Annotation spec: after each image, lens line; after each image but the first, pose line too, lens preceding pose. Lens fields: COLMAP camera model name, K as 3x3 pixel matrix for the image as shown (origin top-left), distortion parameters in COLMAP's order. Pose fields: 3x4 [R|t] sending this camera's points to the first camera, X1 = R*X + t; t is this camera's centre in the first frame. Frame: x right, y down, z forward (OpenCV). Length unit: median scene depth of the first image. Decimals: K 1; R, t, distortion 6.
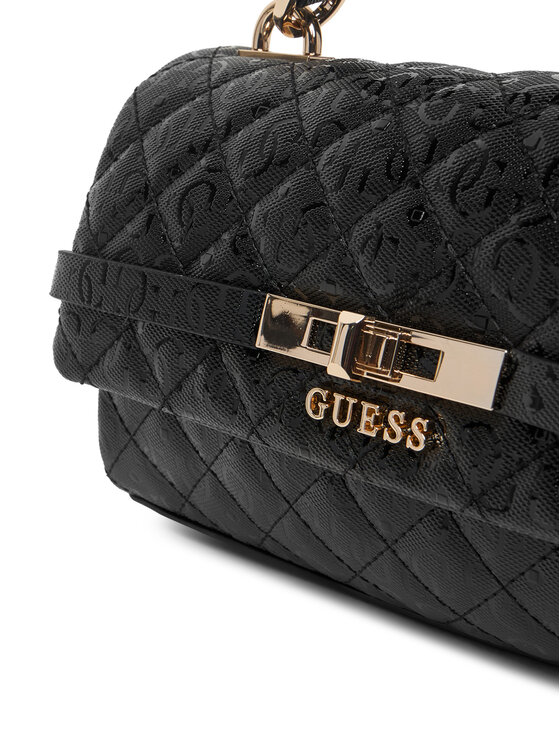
lens RADIAL K [[919.4, 0, 280.0], [0, 919.4, 373.0], [0, 0, 1]] dist [0.004375, 0.017831]
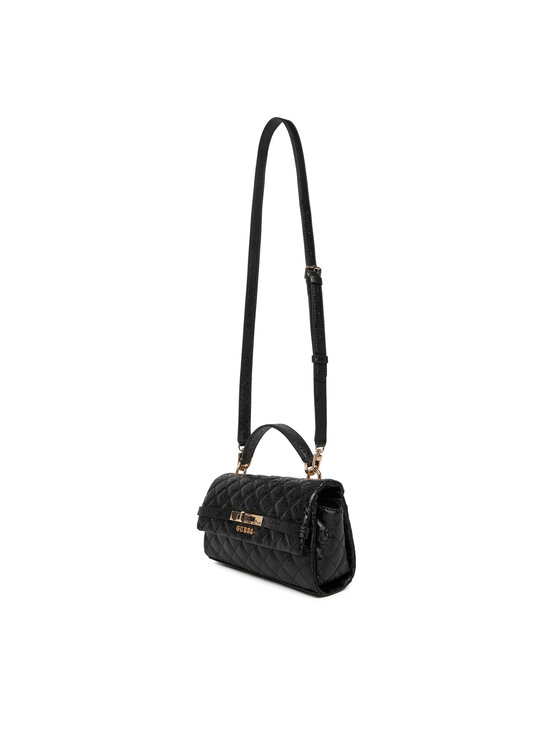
lens RADIAL K [[607.1, 0, 280.0], [0, 607.1, 373.0], [0, 0, 1]] dist [0.000438, 0.000118]
pose [[0.990099, -0.025477, -0.138038, 0.847332], [-0.045768, 0.871060, -0.489039, 1.029488], [0.132699, 0.490515, 0.861270, -2.754923]]
